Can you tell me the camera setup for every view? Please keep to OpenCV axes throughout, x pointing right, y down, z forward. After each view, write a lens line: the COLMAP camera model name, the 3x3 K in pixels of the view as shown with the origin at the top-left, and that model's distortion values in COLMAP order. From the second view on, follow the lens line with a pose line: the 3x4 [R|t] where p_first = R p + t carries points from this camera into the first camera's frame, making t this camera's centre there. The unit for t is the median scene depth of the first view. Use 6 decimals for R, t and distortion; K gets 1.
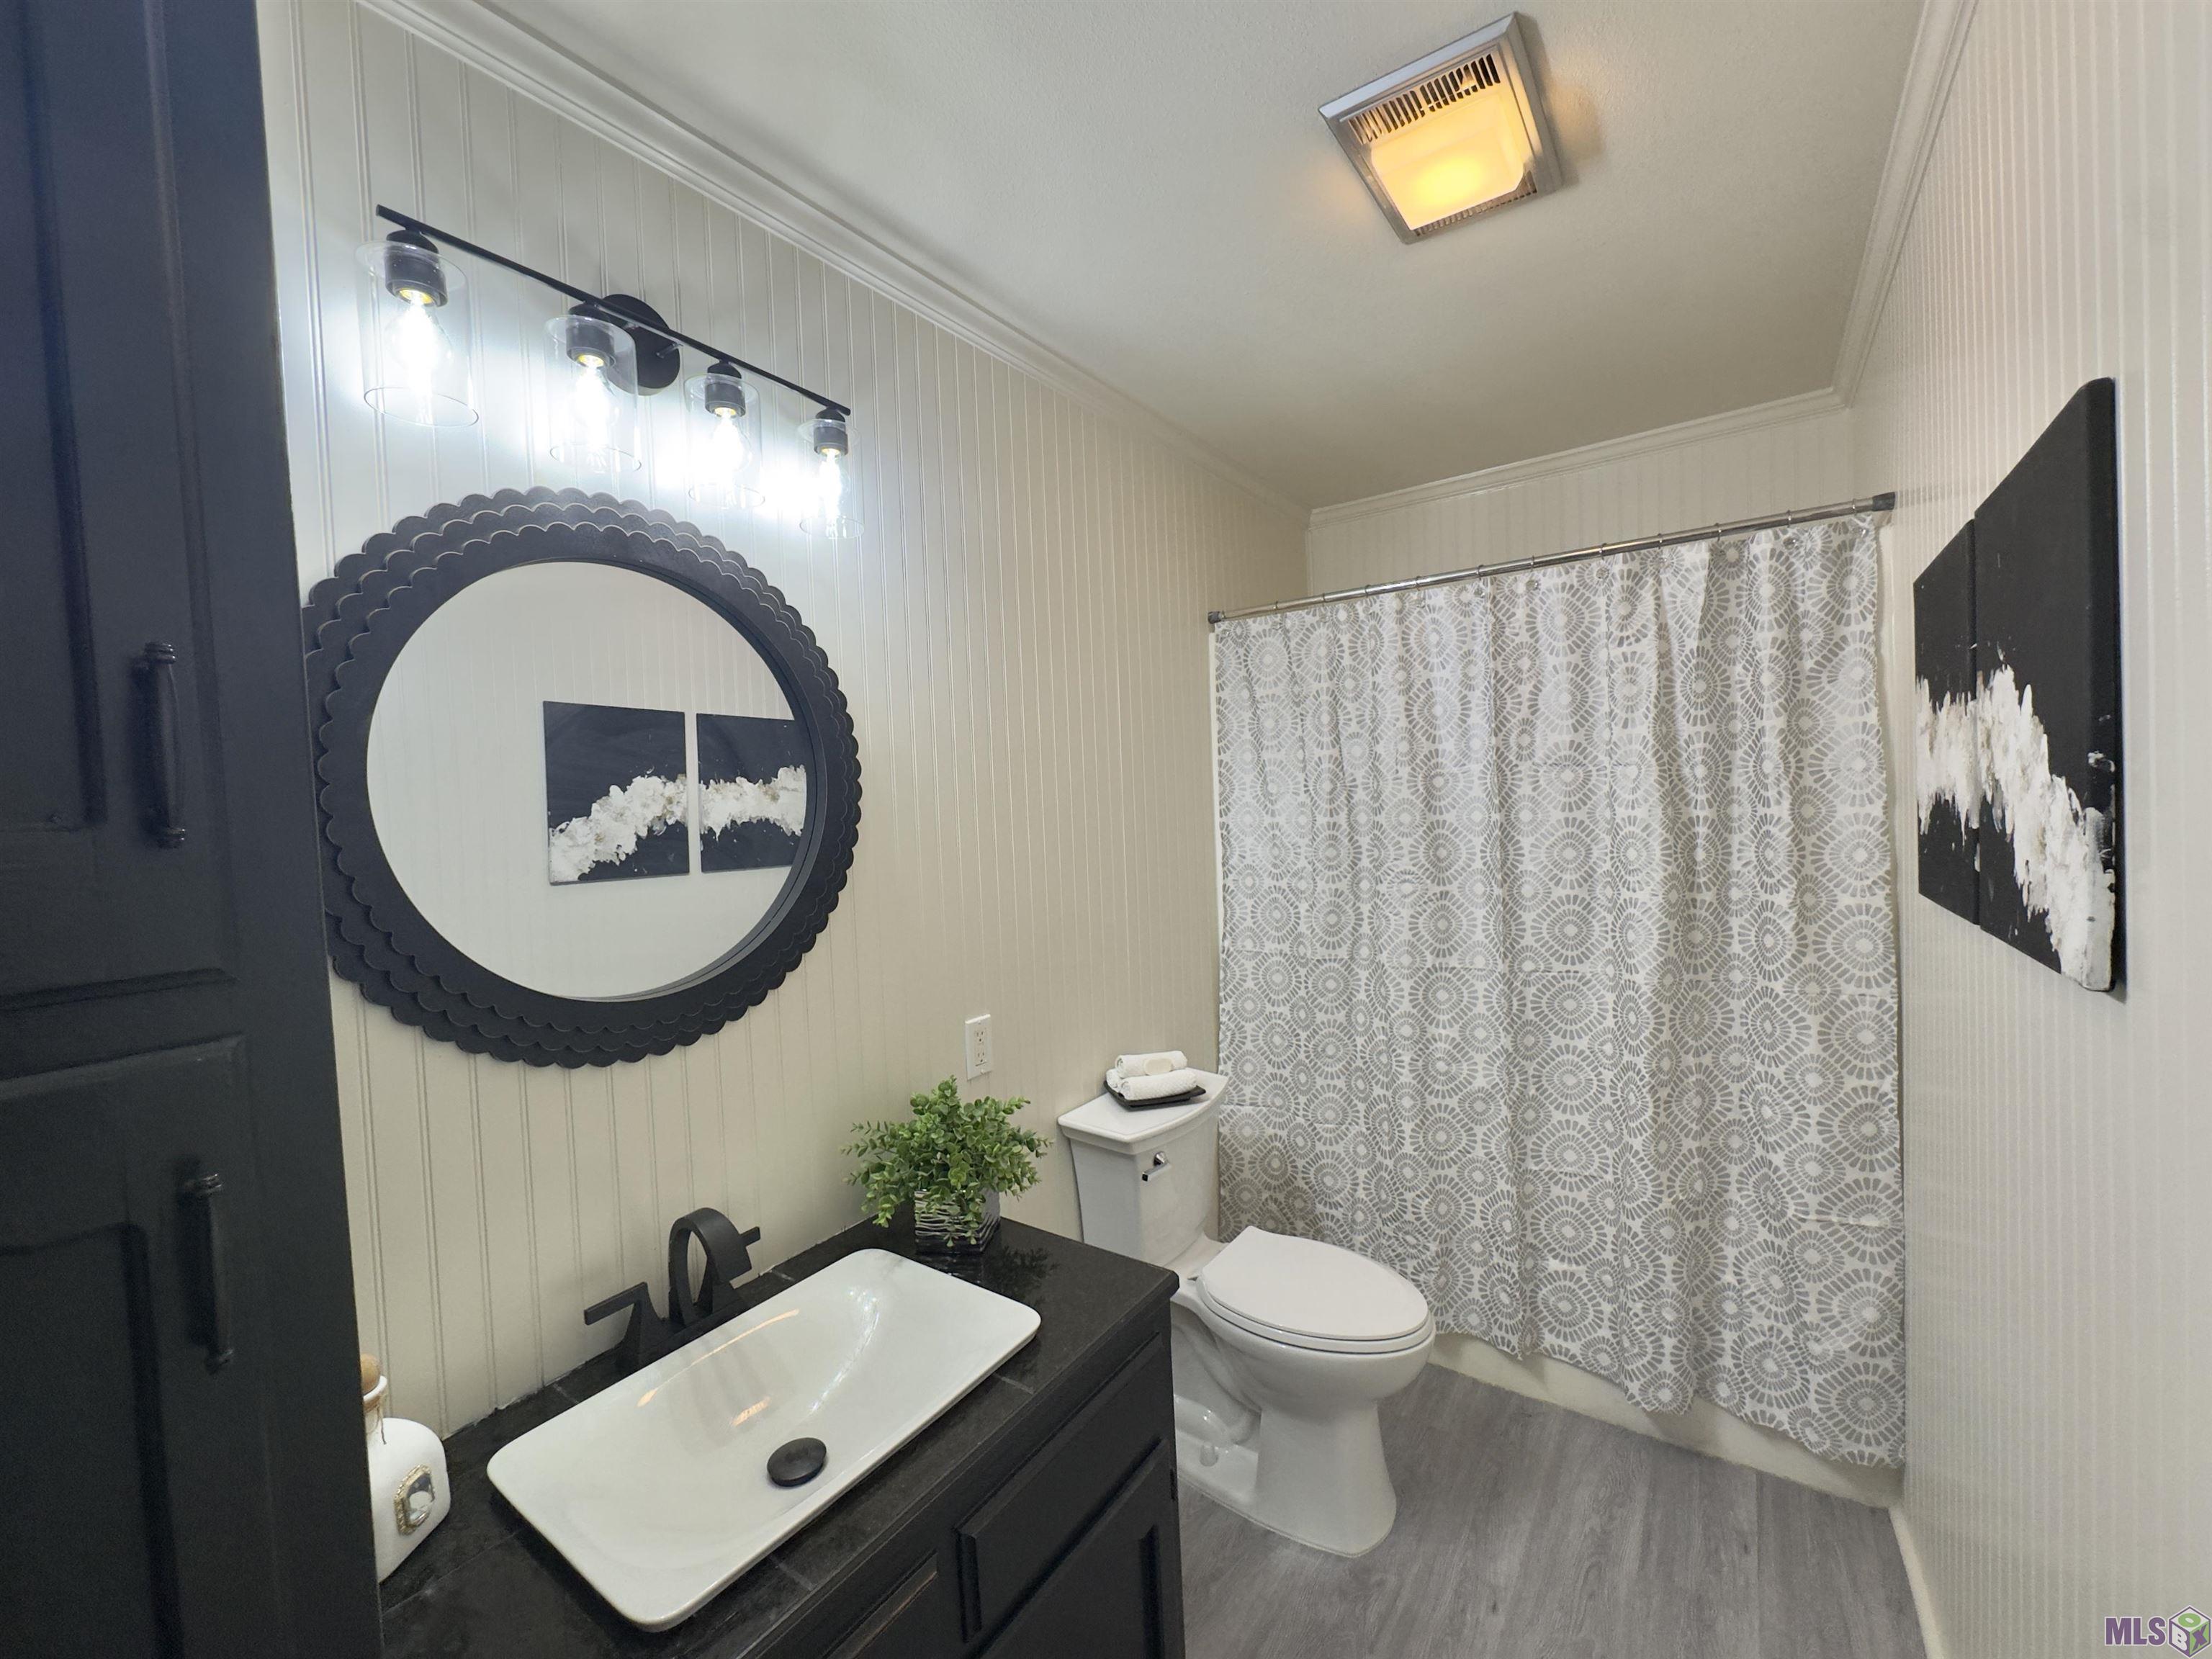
lens RADIAL K [[886.6, 0, 1111.3], [0, 886.6, 830.8], [0, 0, 1]] dist [-0.006590, 0.001226]
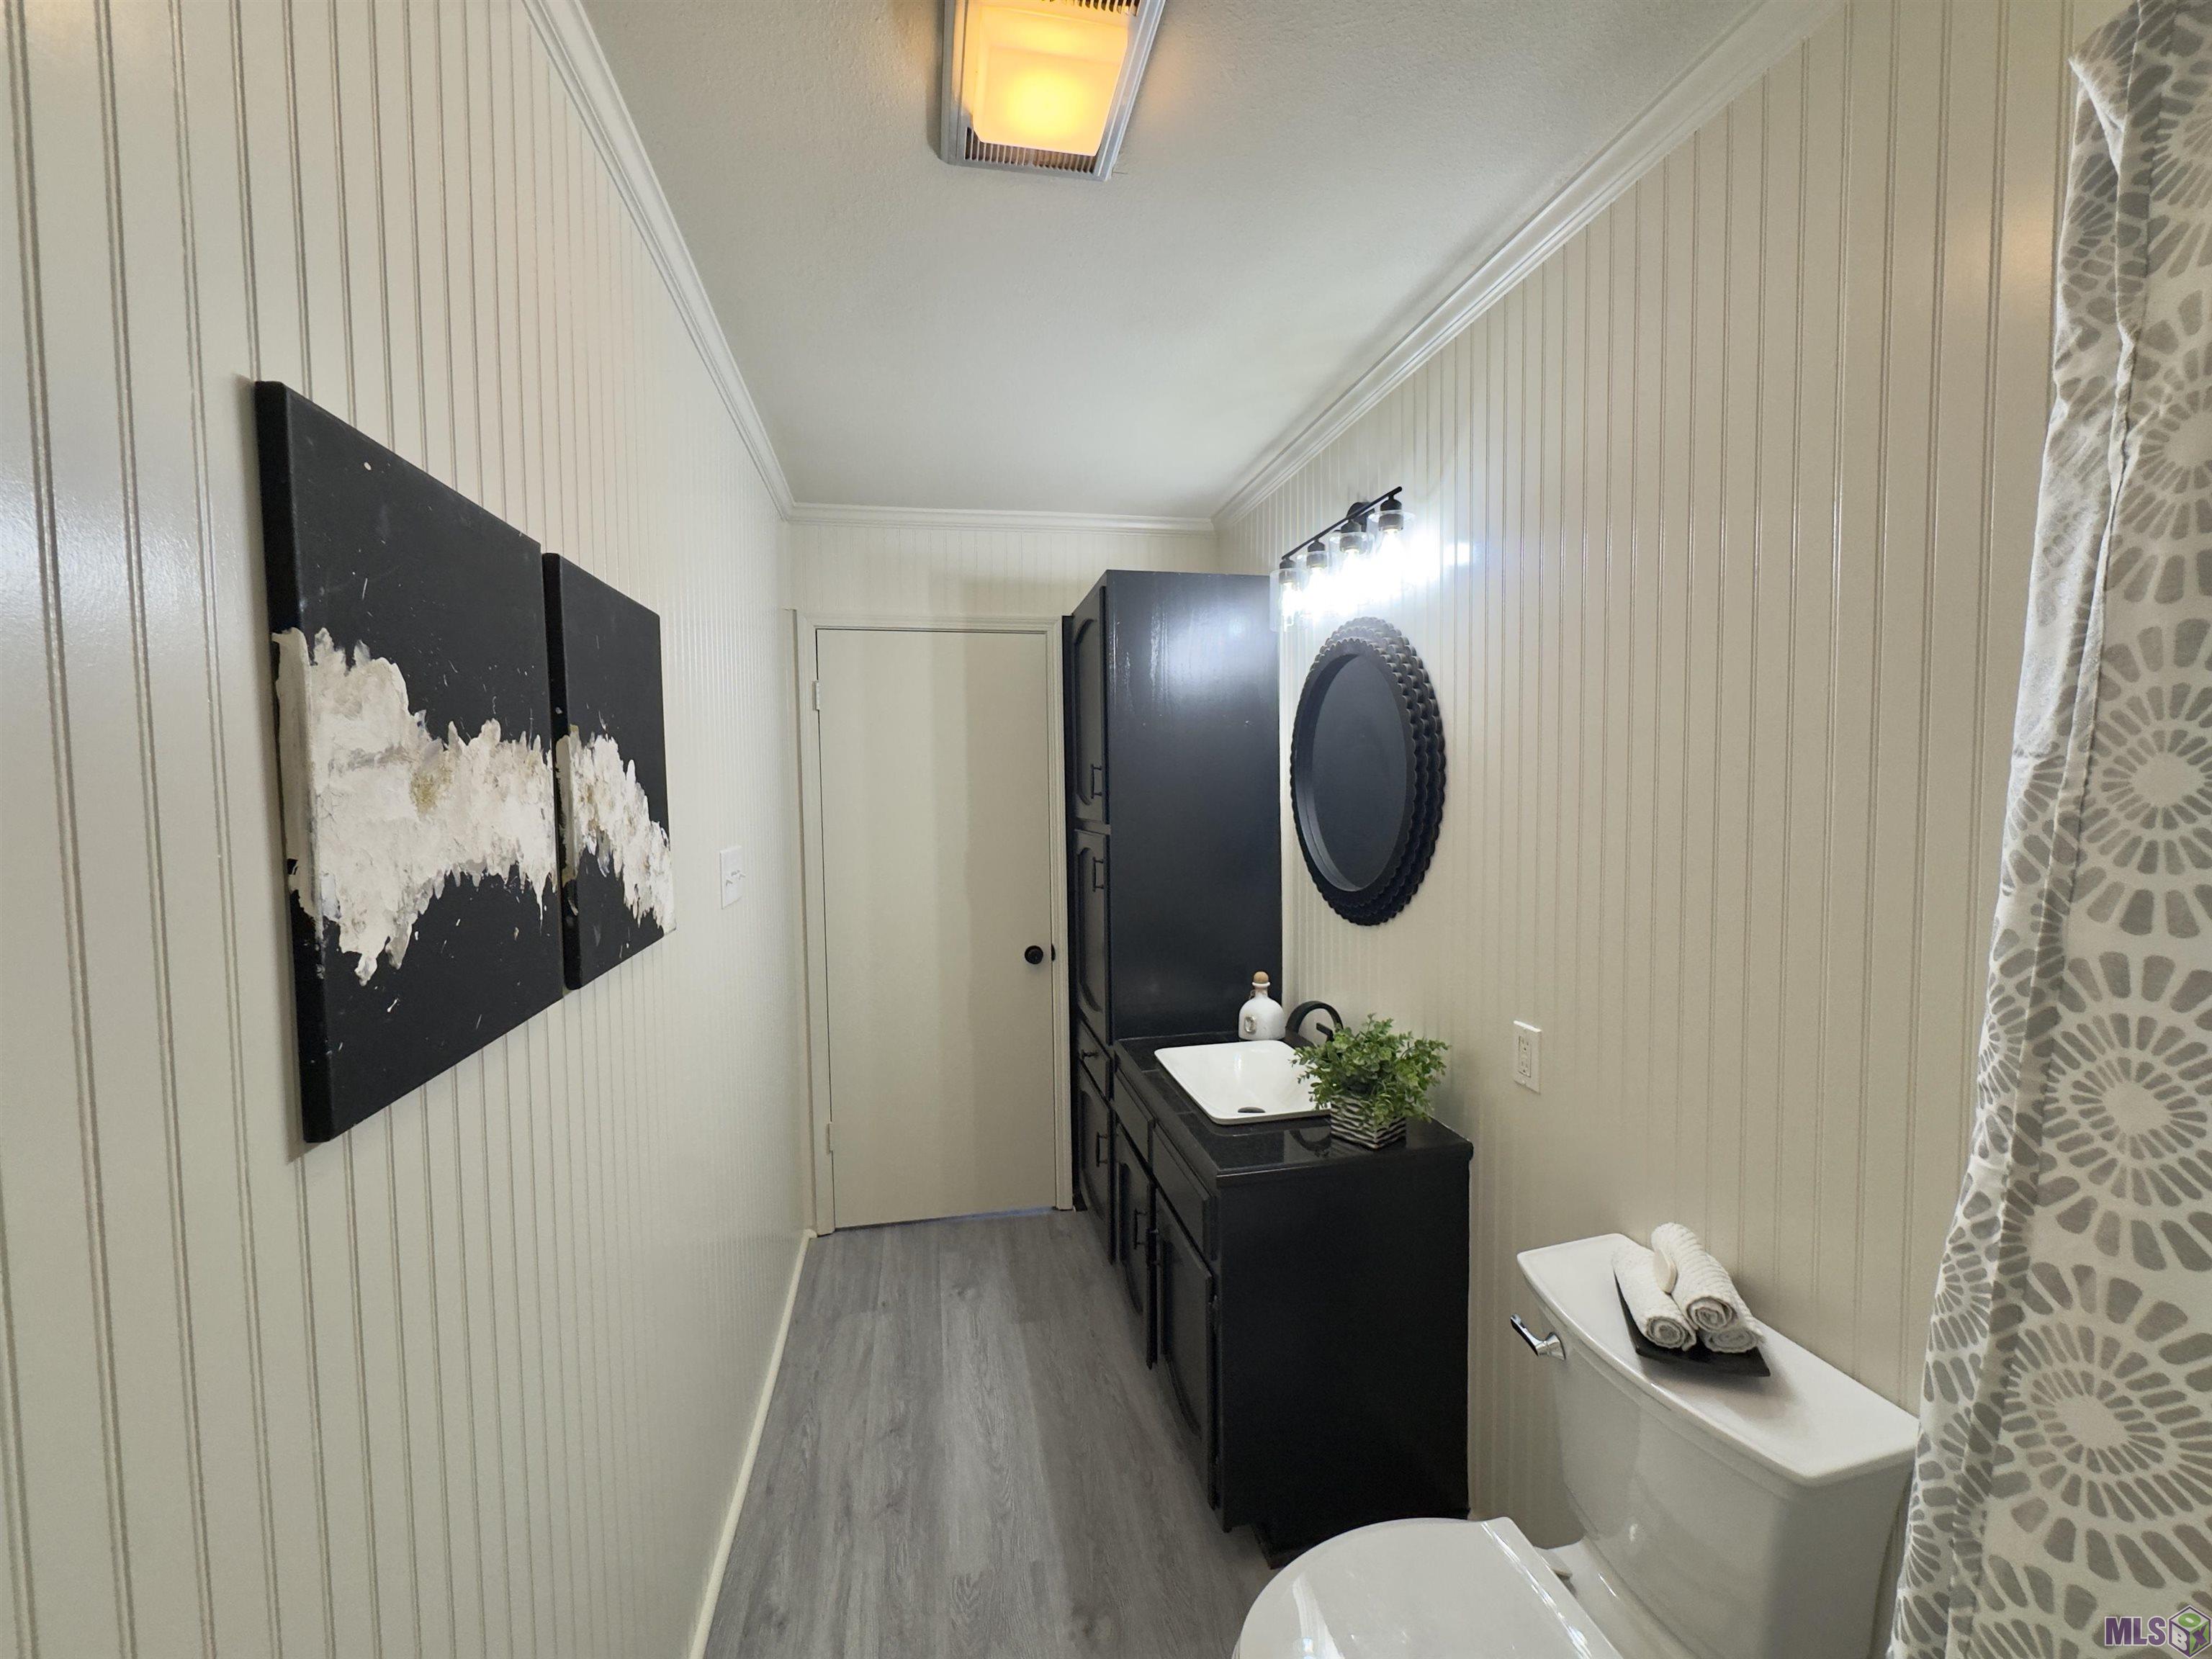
lens RADIAL K [[886.6, 0, 1111.3], [0, 886.6, 830.8], [0, 0, 1]] dist [-0.006590, 0.001226]
pose [[-0.679731, 0.087787, -0.728189, 1.385643], [0.019629, 0.994633, 0.101585, -0.160981], [0.733199, 0.054756, -0.677806, 2.250534]]
